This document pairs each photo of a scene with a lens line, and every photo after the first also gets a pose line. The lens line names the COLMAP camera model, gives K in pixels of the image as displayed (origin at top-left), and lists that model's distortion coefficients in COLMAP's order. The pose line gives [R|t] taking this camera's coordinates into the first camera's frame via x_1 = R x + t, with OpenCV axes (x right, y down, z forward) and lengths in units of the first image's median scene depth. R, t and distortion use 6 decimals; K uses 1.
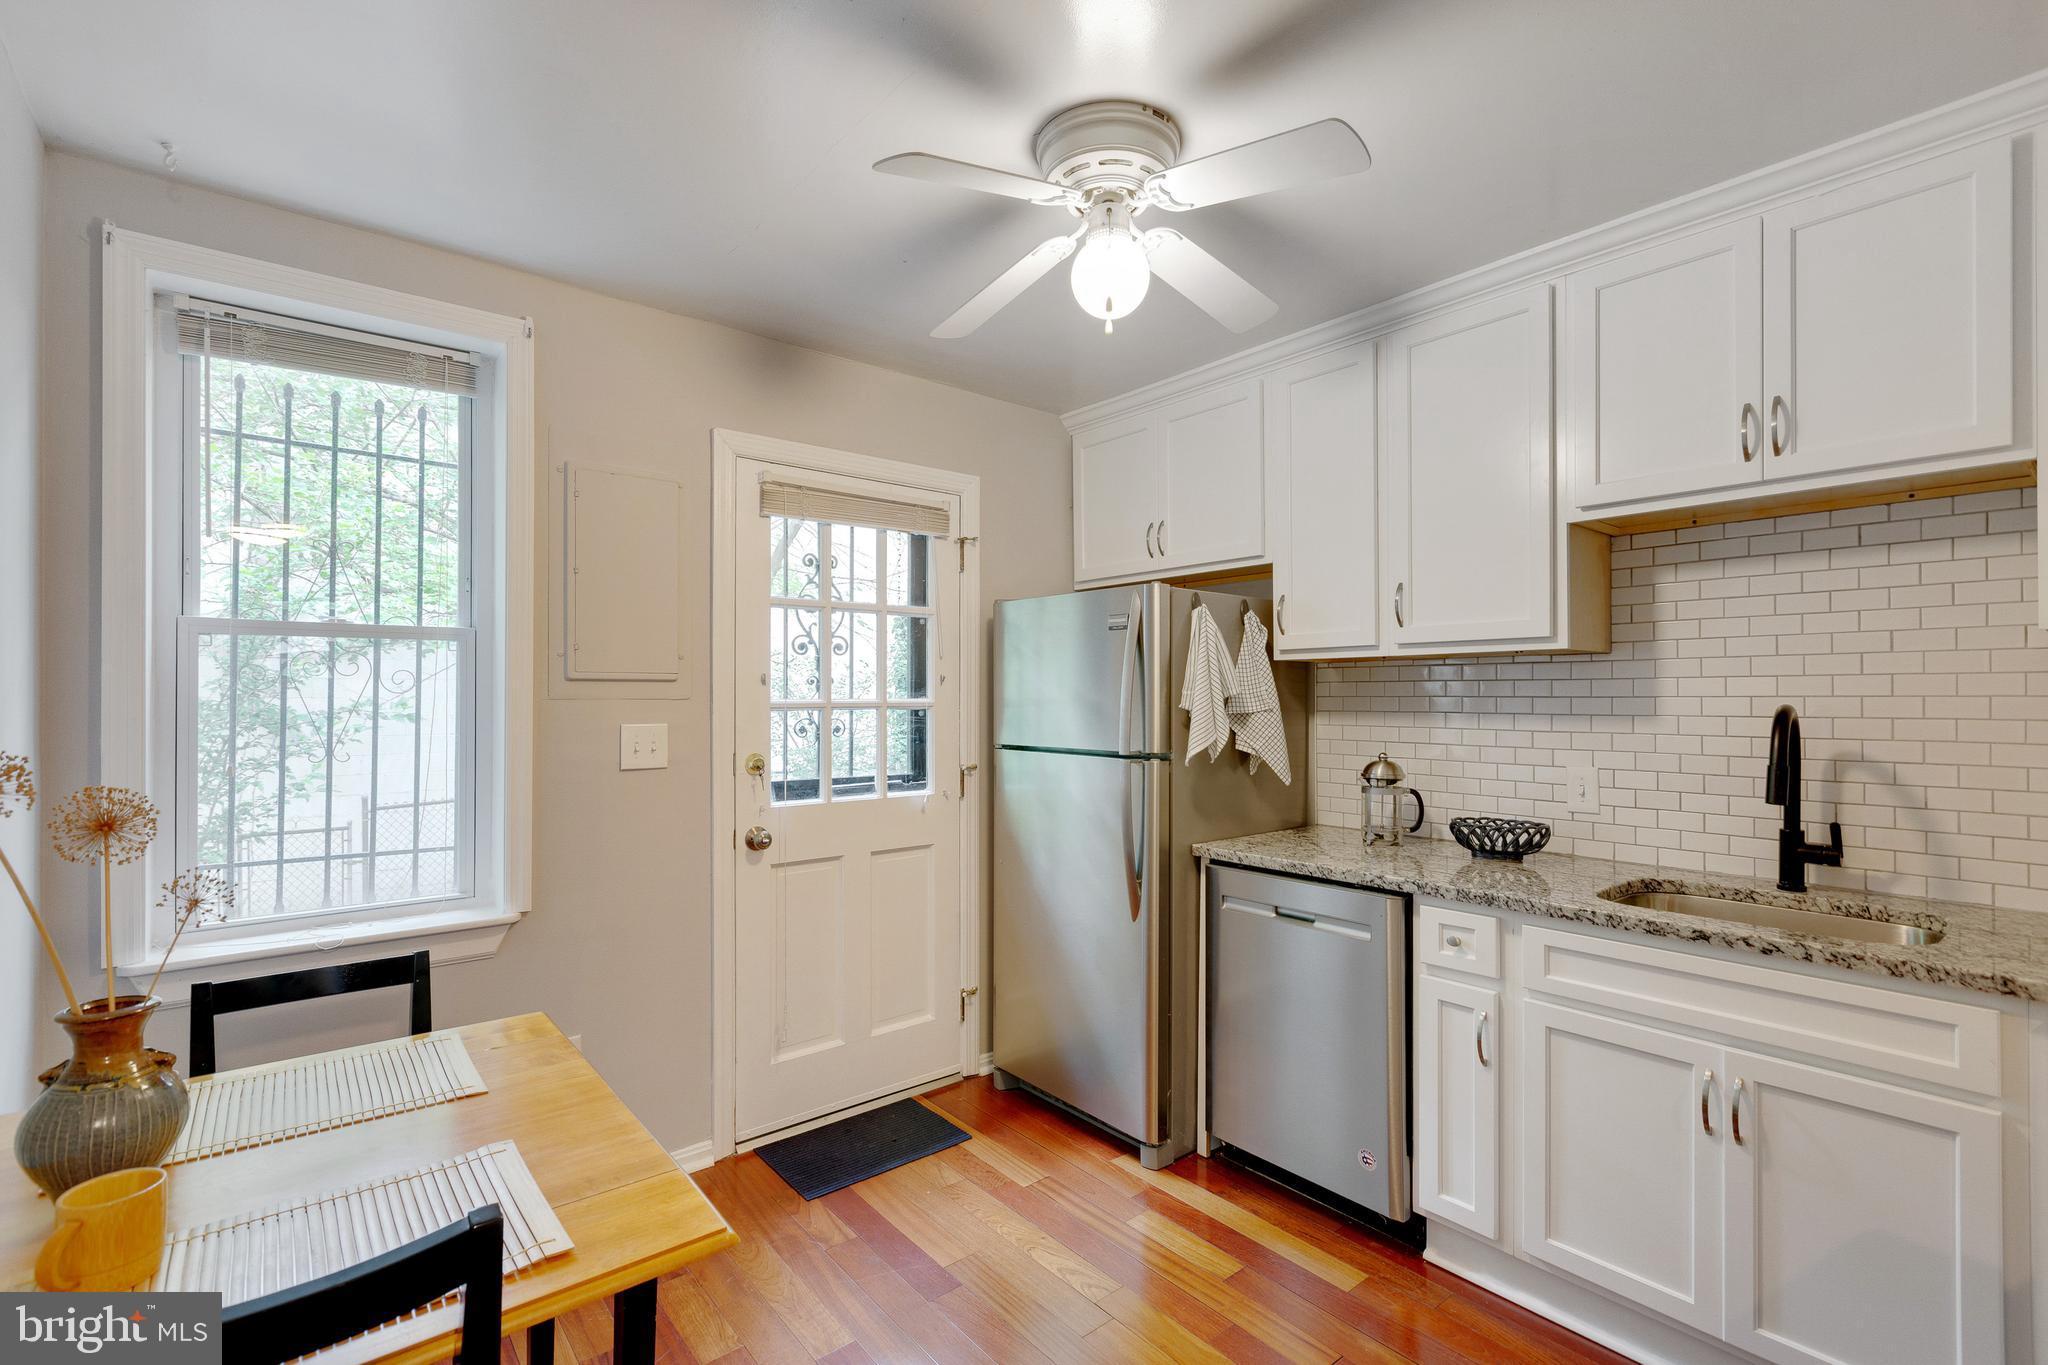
lens RADIAL K [[920.1, 0, 1024.1], [0, 920.1, 688.7], [0, 0, 1]] dist [-0.000964, -0.000344]
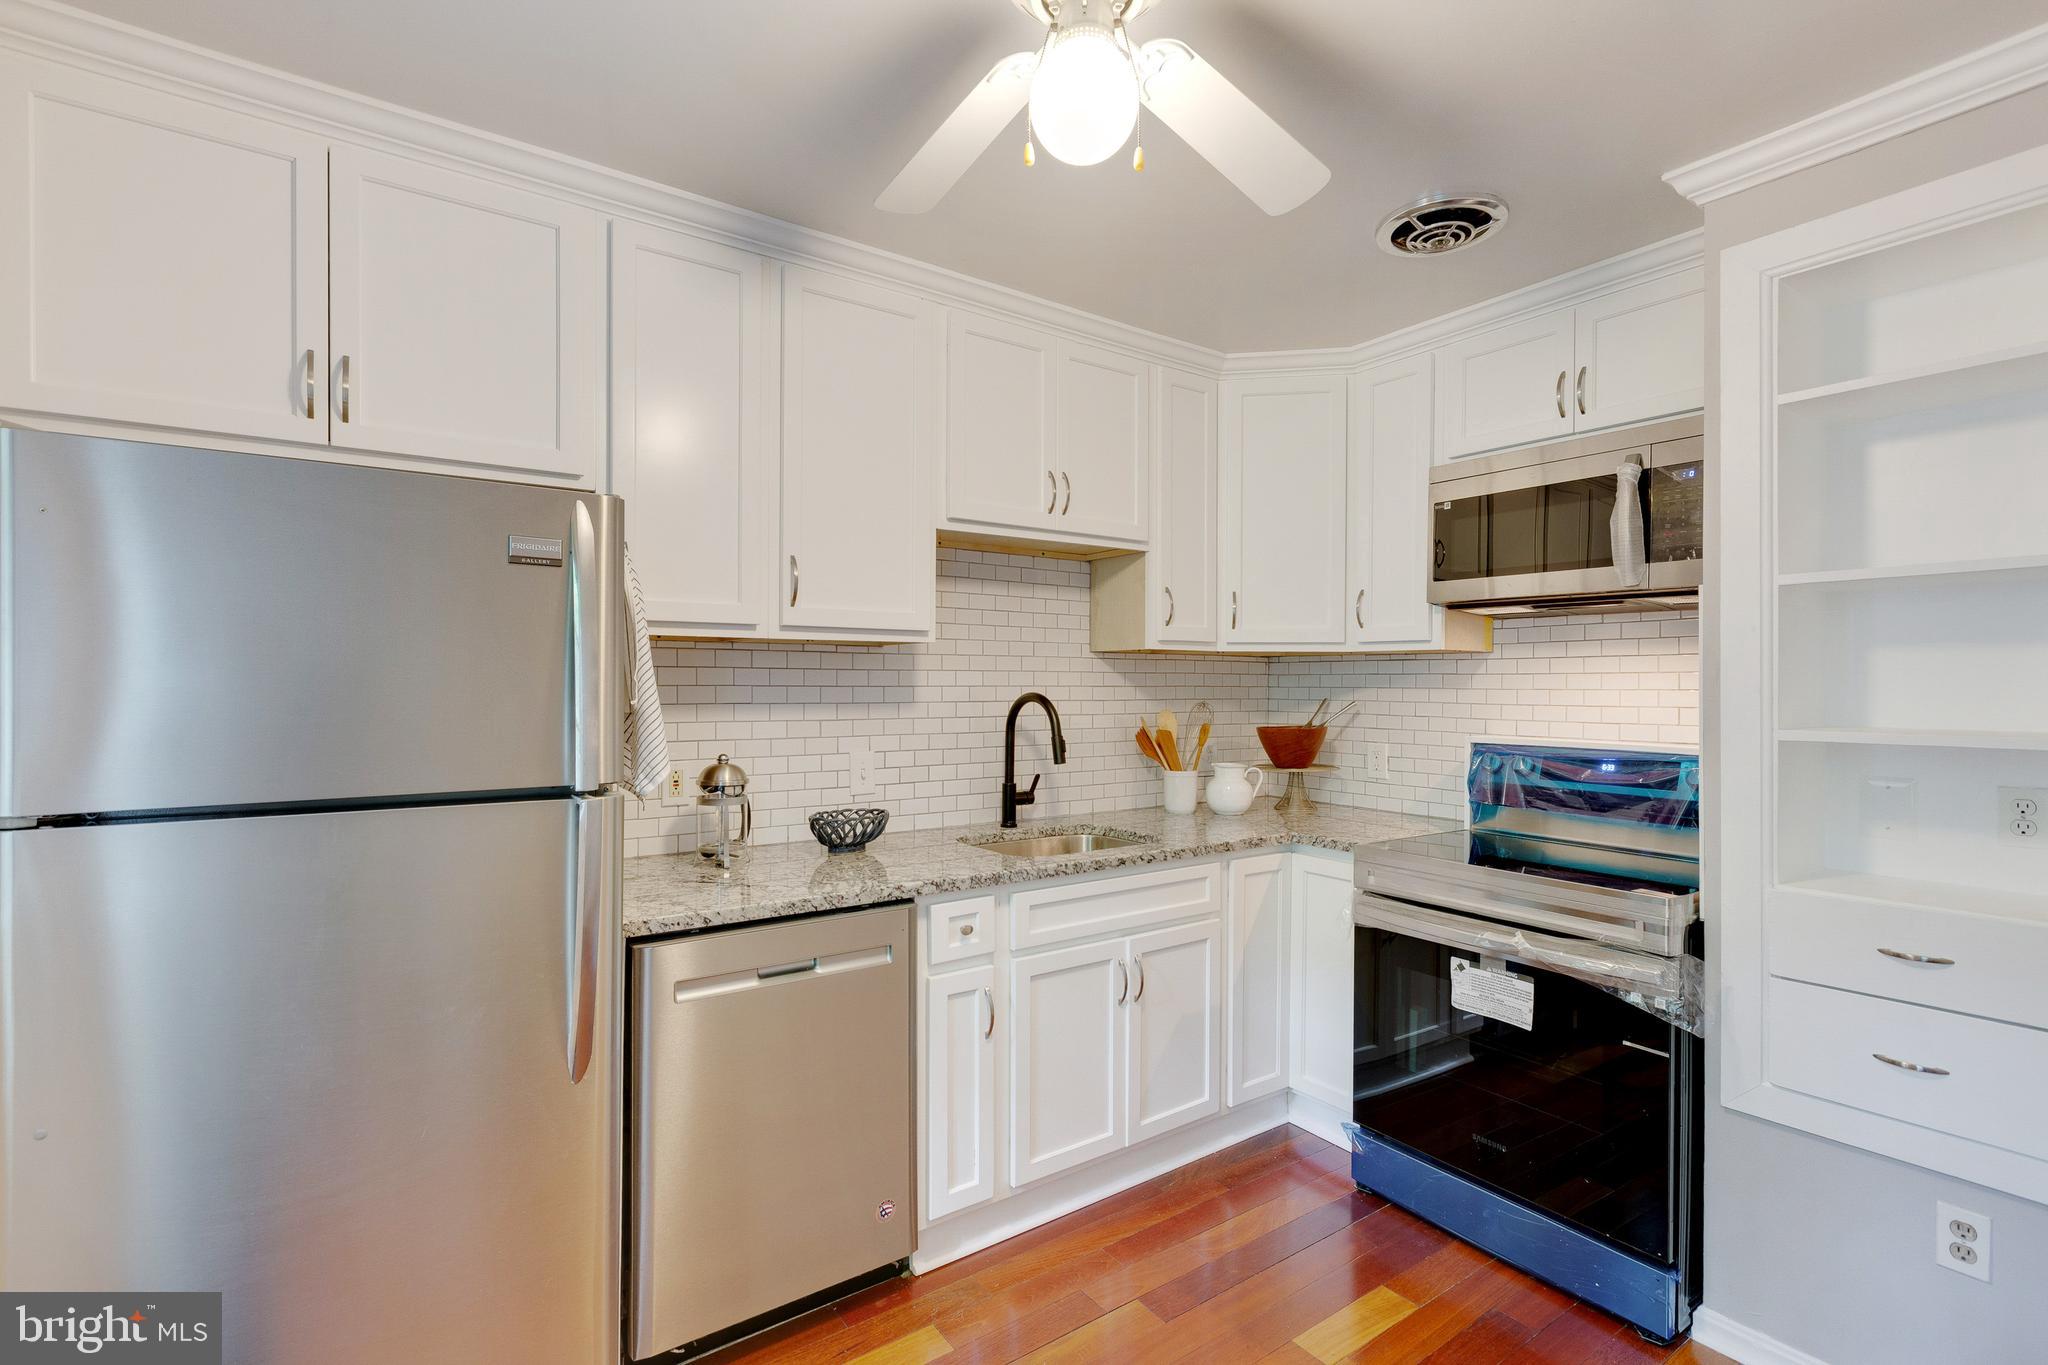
lens RADIAL K [[941.8, 0, 1024.0], [0, 941.8, 682.5], [0, 0, 1]] dist [0.002685, 0.000207]
pose [[0.075203, 0.001055, 0.997168, -0.544667], [-0.011239, 0.999937, -0.000210, 0.002970], [-0.997105, -0.011191, 0.075210, 0.842629]]
